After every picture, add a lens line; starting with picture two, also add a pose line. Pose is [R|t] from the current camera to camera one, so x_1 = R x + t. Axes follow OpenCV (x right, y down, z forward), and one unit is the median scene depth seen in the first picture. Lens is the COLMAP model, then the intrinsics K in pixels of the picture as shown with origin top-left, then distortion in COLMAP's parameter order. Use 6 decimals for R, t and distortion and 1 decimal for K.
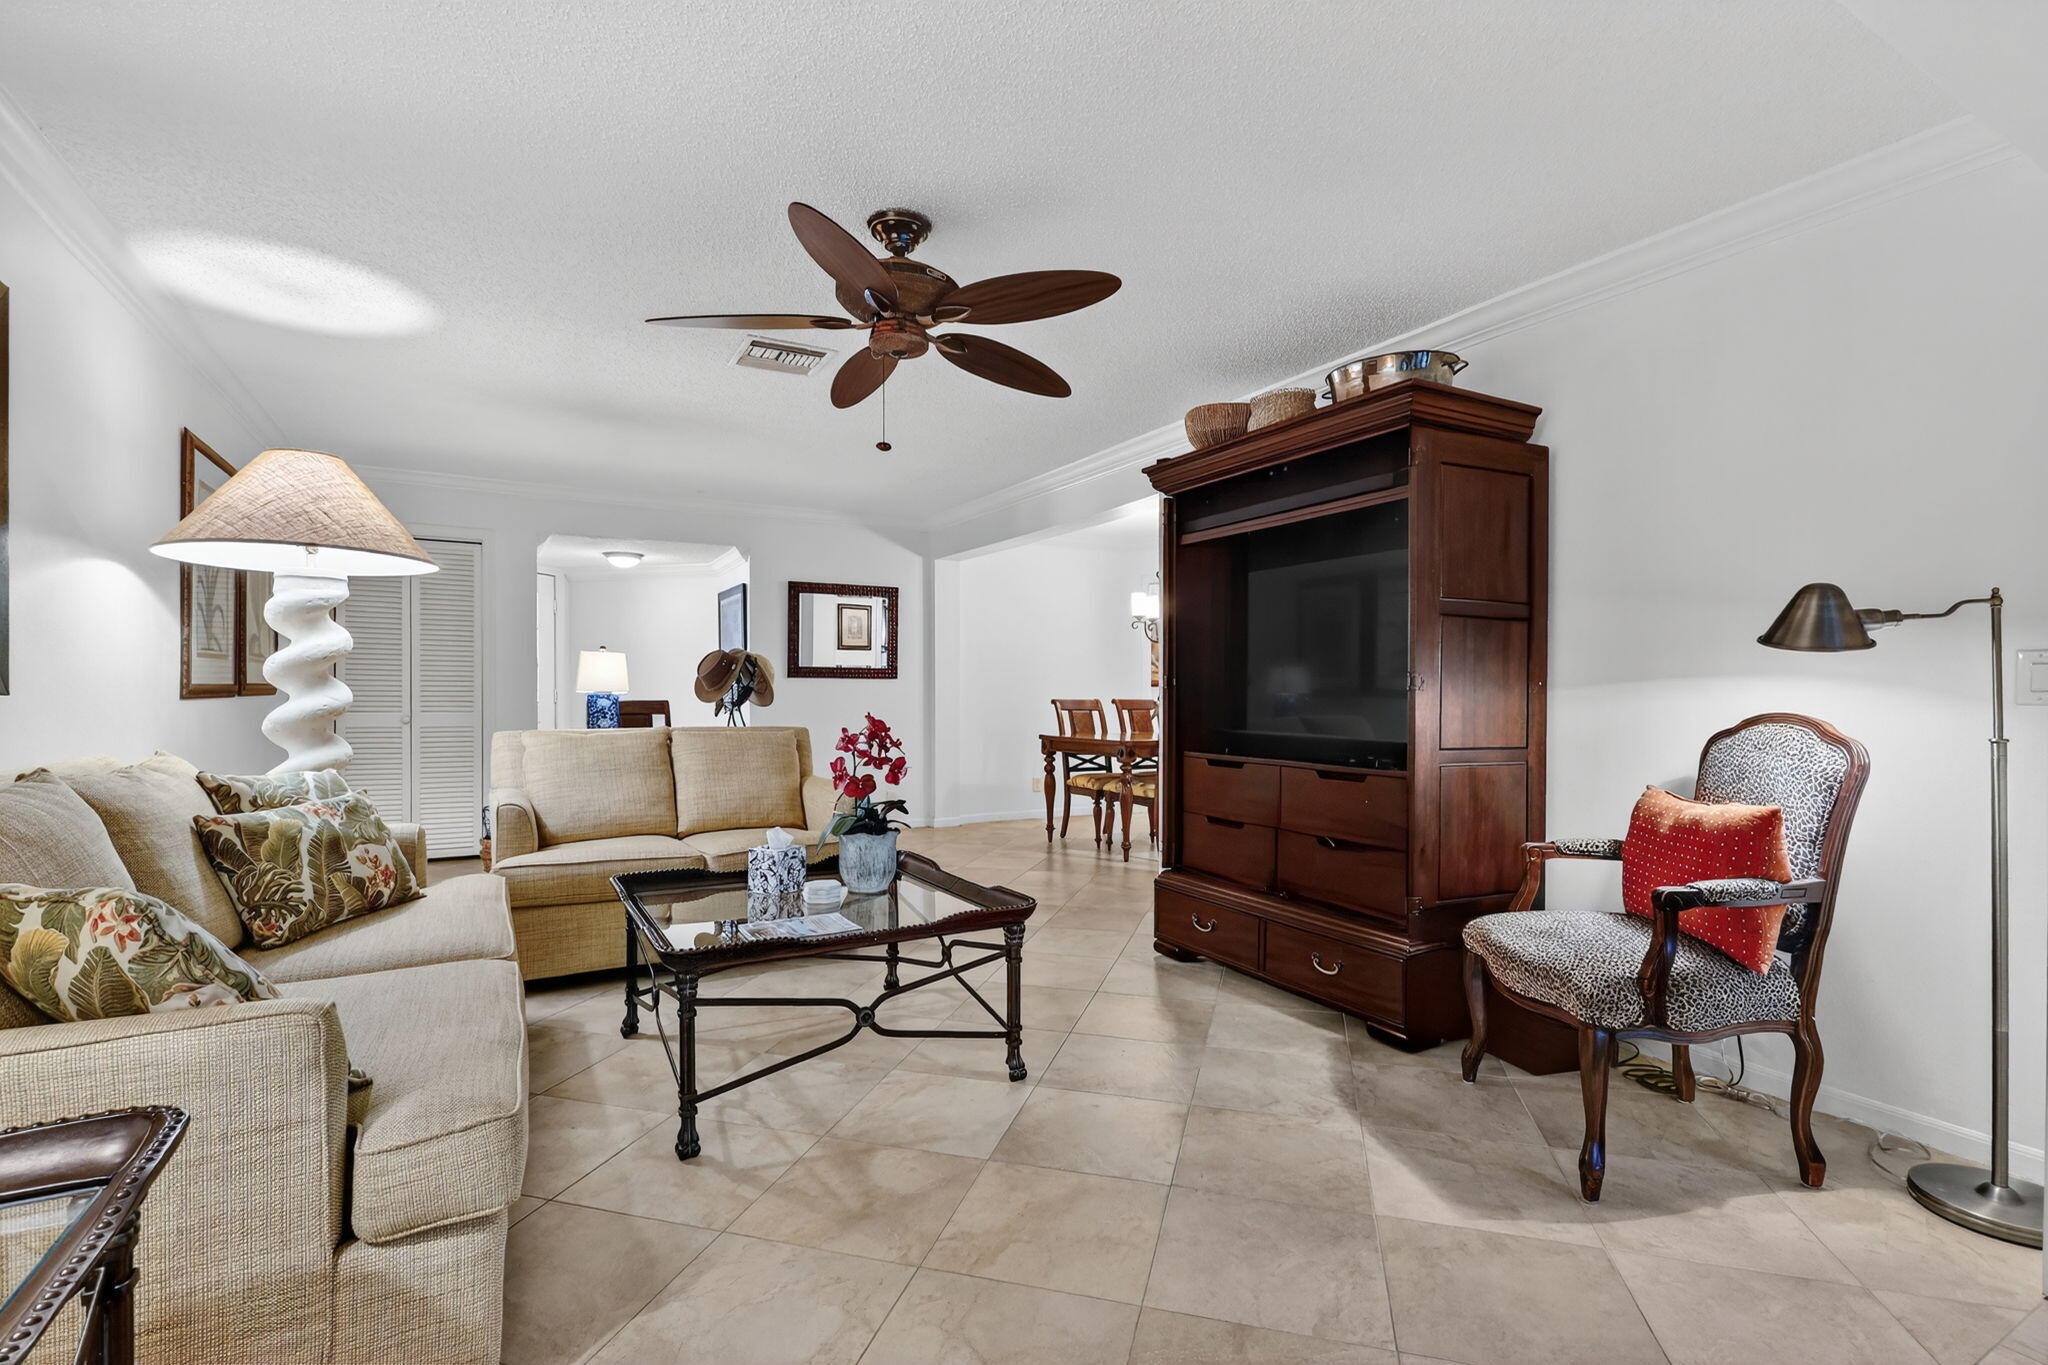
lens RADIAL K [[954.0, 0, 1030.1], [0, 954.0, 687.0], [0, 0, 1]] dist [0.009129, -0.000516]
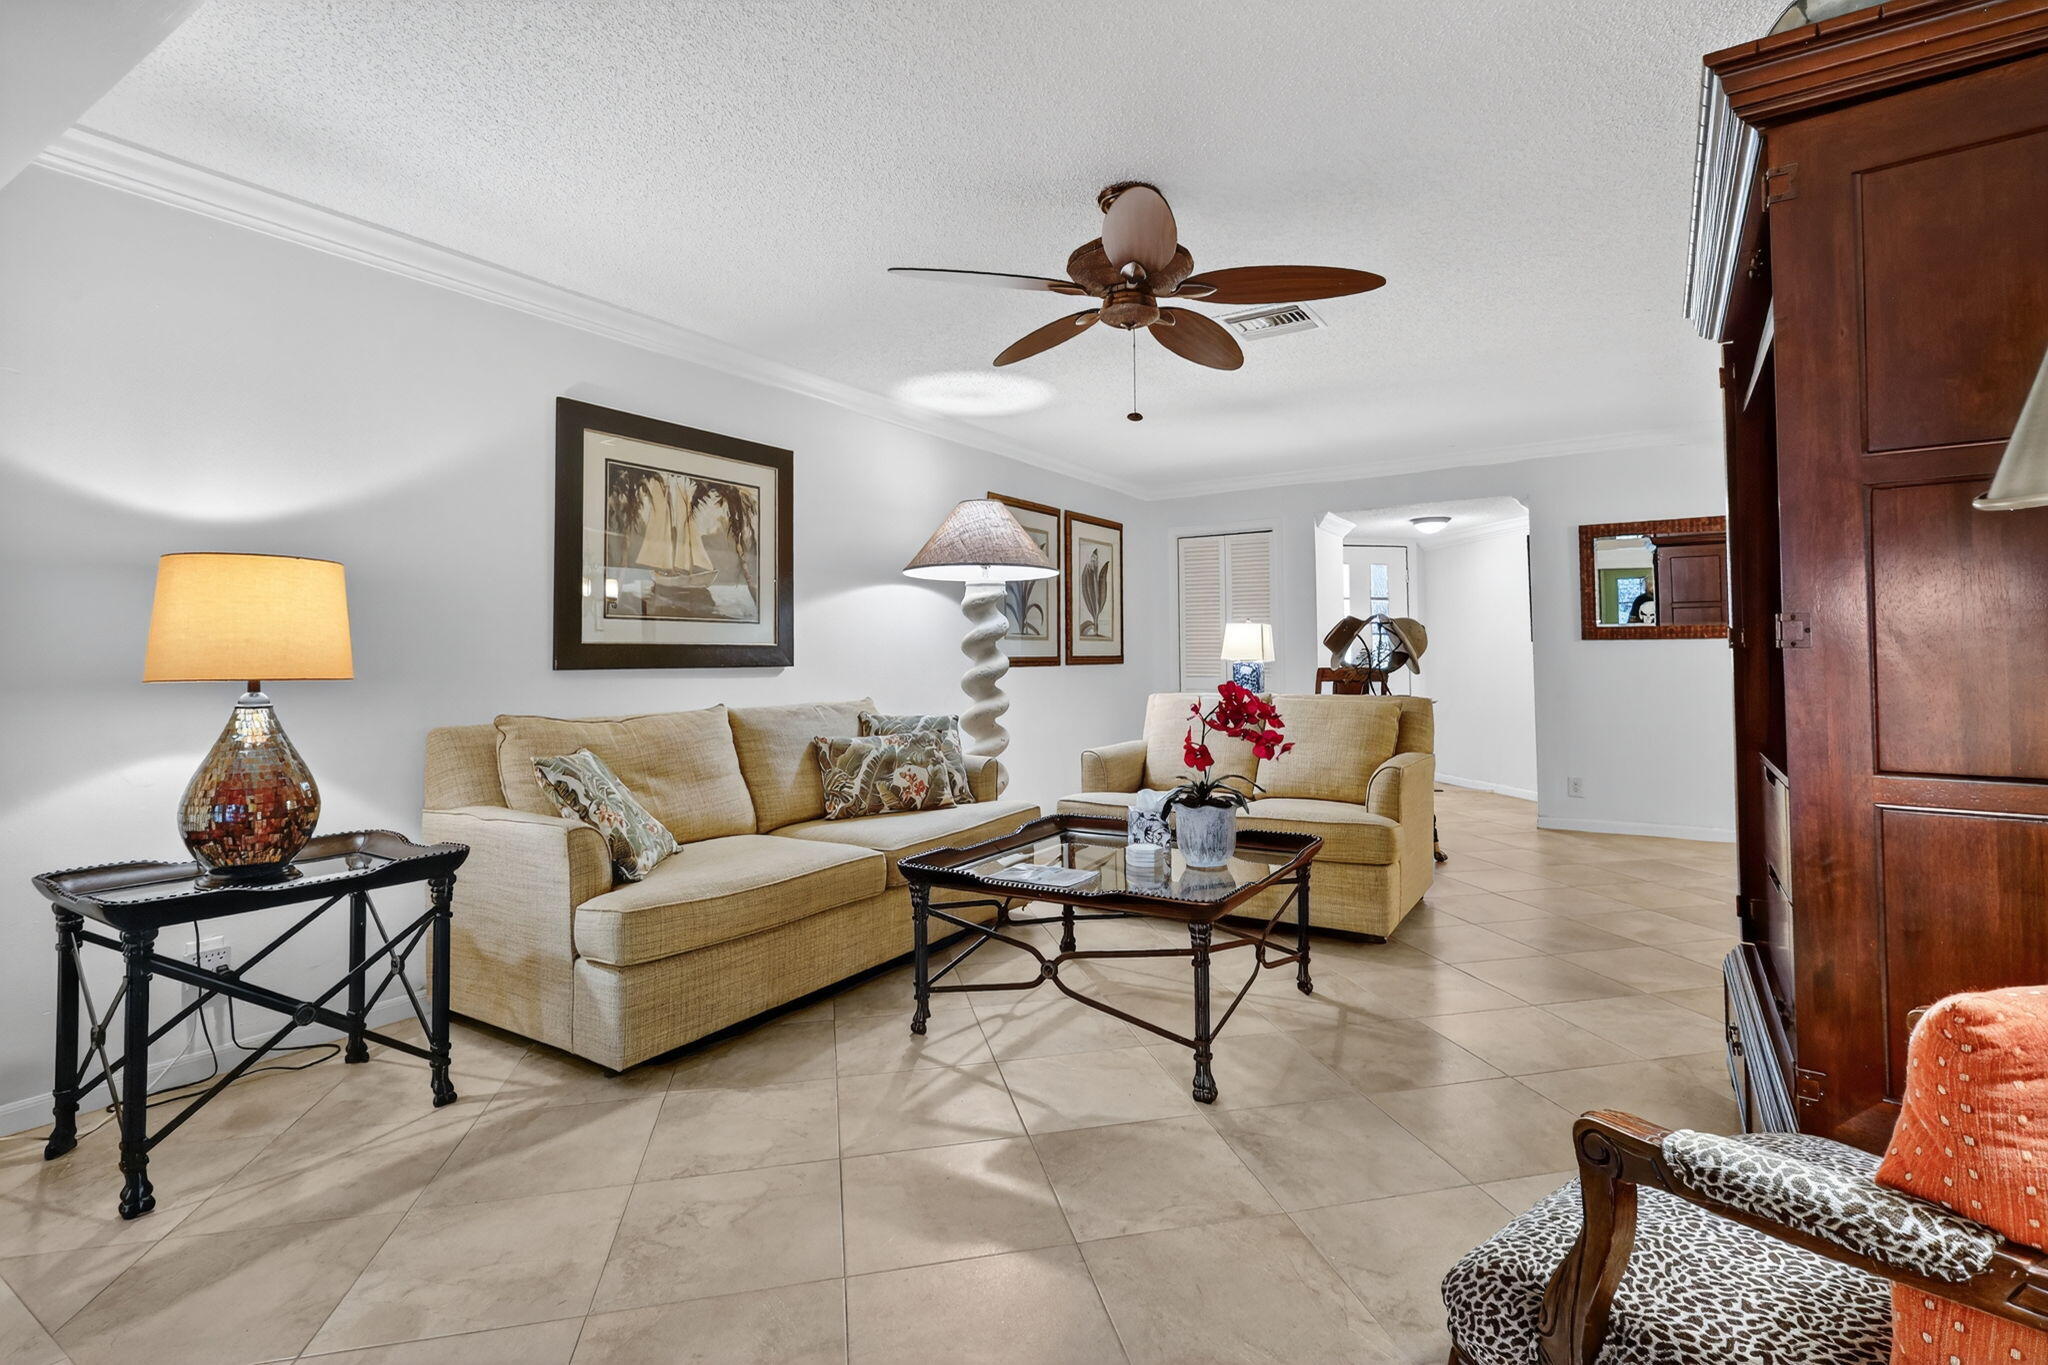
lens RADIAL K [[973.5, 0, 1030.0], [0, 973.5, 635.3], [0, 0, 1]] dist [0.012381, -0.000194]
pose [[0.470844, -0.027850, -0.881777, 0.771065], [0.011994, 0.999611, -0.025167, 0.002045], [0.882135, 0.001273, 0.470995, 0.468831]]
